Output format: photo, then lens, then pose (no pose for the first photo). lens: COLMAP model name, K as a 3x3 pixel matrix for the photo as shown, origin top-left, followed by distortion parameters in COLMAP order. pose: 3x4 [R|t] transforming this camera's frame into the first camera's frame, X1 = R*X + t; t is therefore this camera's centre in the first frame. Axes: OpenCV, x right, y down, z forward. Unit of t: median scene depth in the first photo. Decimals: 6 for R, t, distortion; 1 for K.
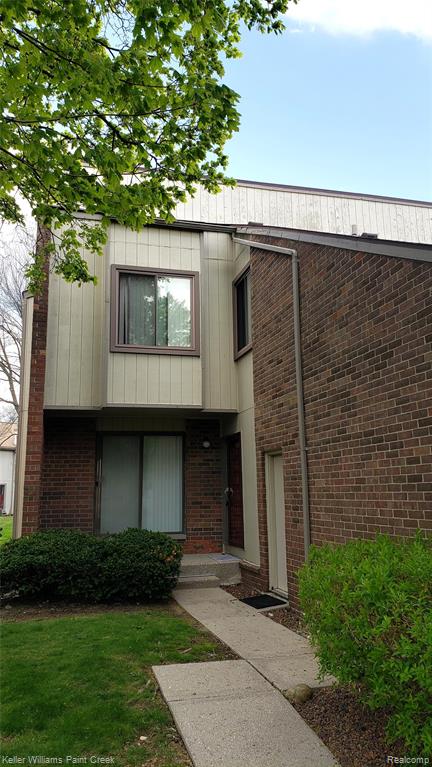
lens RADIAL K [[586.4, 0, 215.4], [0, 586.4, 366.8], [0, 0, 1]] dist [0.120311, -0.337101]
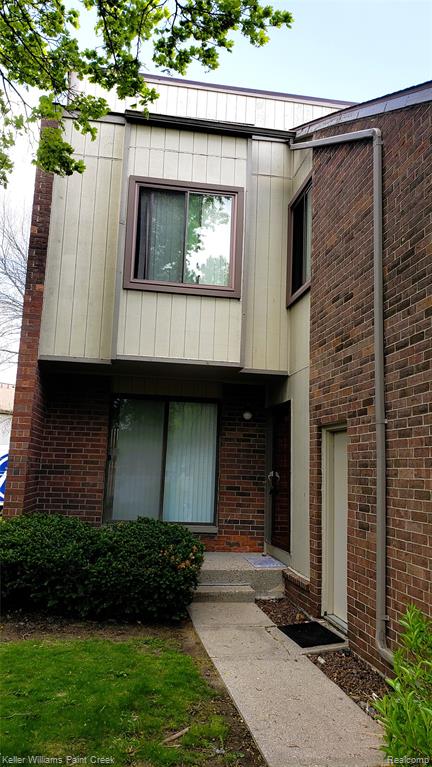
lens RADIAL K [[586.4, 0, 215.4], [0, 586.4, 366.8], [0, 0, 1]] dist [0.120311, -0.337101]
pose [[0.994216, 0.034936, -0.101561, 0.023021], [-0.031476, 0.998875, 0.035469, 0.046883], [0.102686, -0.032067, 0.994197, 0.250103]]
